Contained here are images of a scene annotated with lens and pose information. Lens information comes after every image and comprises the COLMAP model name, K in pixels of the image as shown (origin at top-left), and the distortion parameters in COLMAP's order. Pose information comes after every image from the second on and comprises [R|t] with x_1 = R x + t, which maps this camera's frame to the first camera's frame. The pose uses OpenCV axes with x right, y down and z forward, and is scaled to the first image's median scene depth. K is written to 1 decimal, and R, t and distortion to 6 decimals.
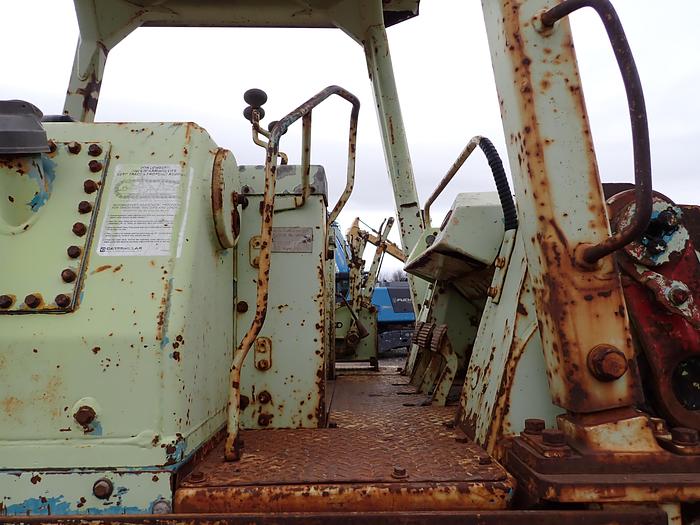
lens RADIAL K [[523.0, 0, 349.7], [0, 523.0, 262.6], [0, 0, 1]] dist [0.014981, -0.003876]
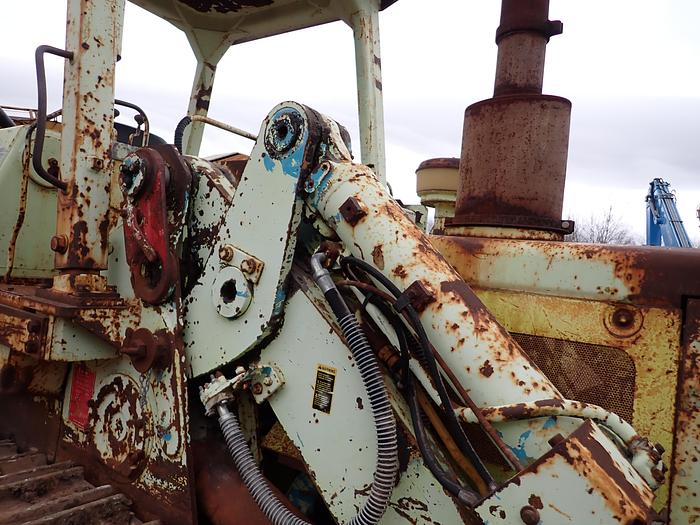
lens RADIAL K [[523.0, 0, 348.5], [0, 523.0, 261.6], [0, 0, 1]] dist [0.014981, -0.003876]
pose [[0.801936, 0.080959, -0.591899, 2.178432], [-0.051402, 0.996451, 0.066651, 0.069041], [0.595195, -0.023025, 0.803251, 0.097851]]
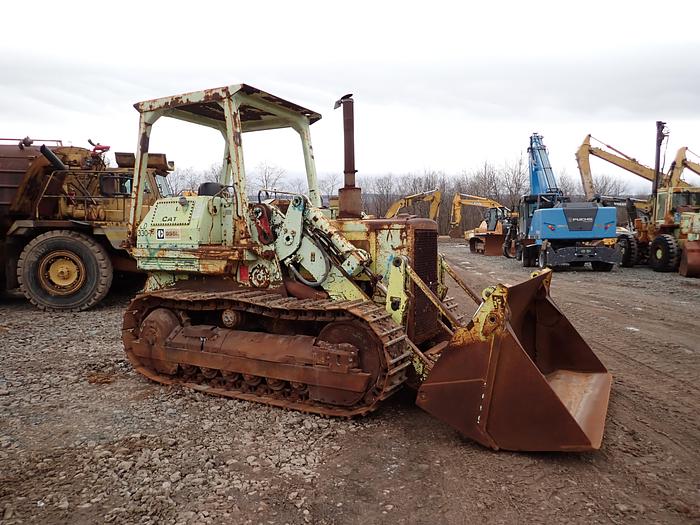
lens RADIAL K [[523.0, 0, 348.6], [0, 523.0, 264.4], [0, 0, 1]] dist [0.014981, -0.003876]
pose [[0.872372, 0.036177, -0.487502, 4.904013], [0.040564, 0.988461, 0.145941, -0.337263], [0.487157, -0.147090, 0.860838, -4.246209]]
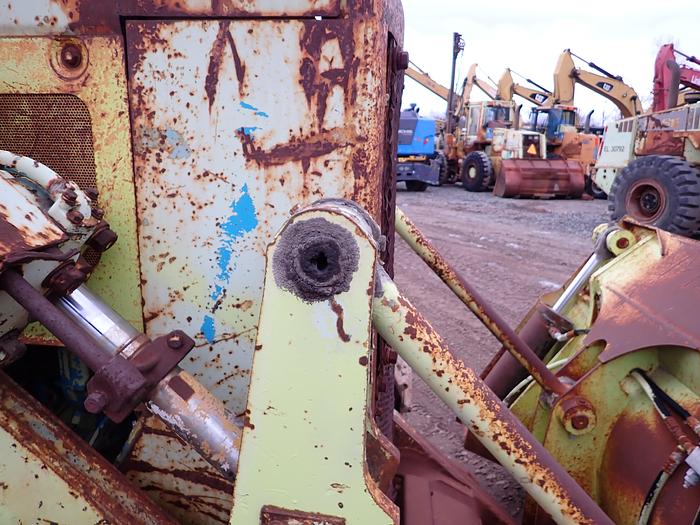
lens RADIAL K [[523.0, 0, 347.9], [0, 523.0, 263.4], [0, 0, 1]] dist [0.014981, -0.003876]
pose [[0.993677, 0.054626, -0.098095, 2.607742], [-0.022434, 0.952647, 0.303249, 0.301989], [0.110015, -0.299131, 0.947849, 0.438875]]
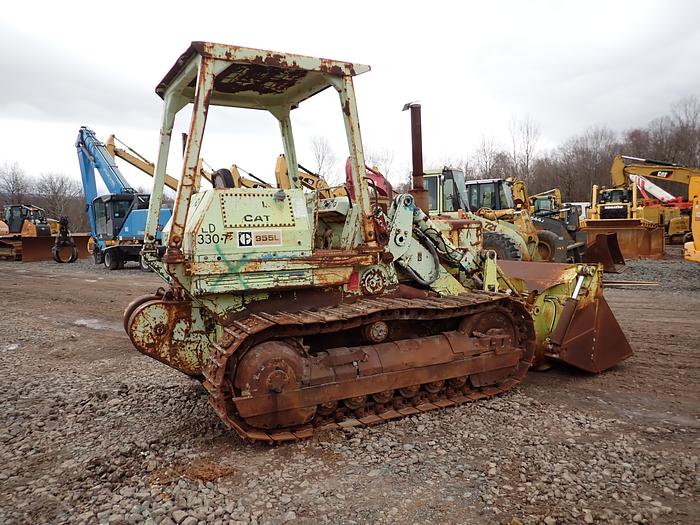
lens RADIAL K [[523.0, 0, 349.6], [0, 523.0, 264.8], [0, 0, 1]] dist [0.014981, -0.003876]
pose [[0.885778, -0.041960, 0.462209, -2.515159], [-0.031654, 0.988124, 0.150366, -0.357237], [-0.463029, -0.147822, 0.873930, -4.202446]]
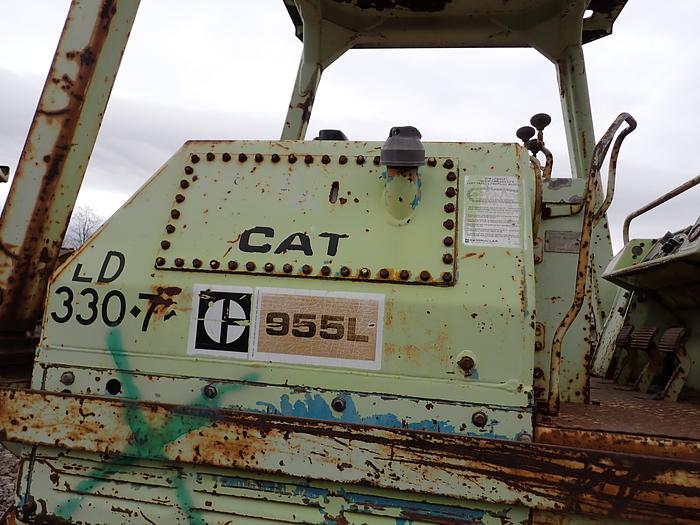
lens RADIAL K [[523.0, 0, 351.1], [0, 523.0, 262.8], [0, 0, 1]] dist [0.014981, -0.003876]
pose [[0.982602, 0.062391, -0.174929, -0.499523], [-0.064084, 0.997936, -0.004036, 0.051747], [0.174316, 0.015176, 0.984573, -0.320889]]
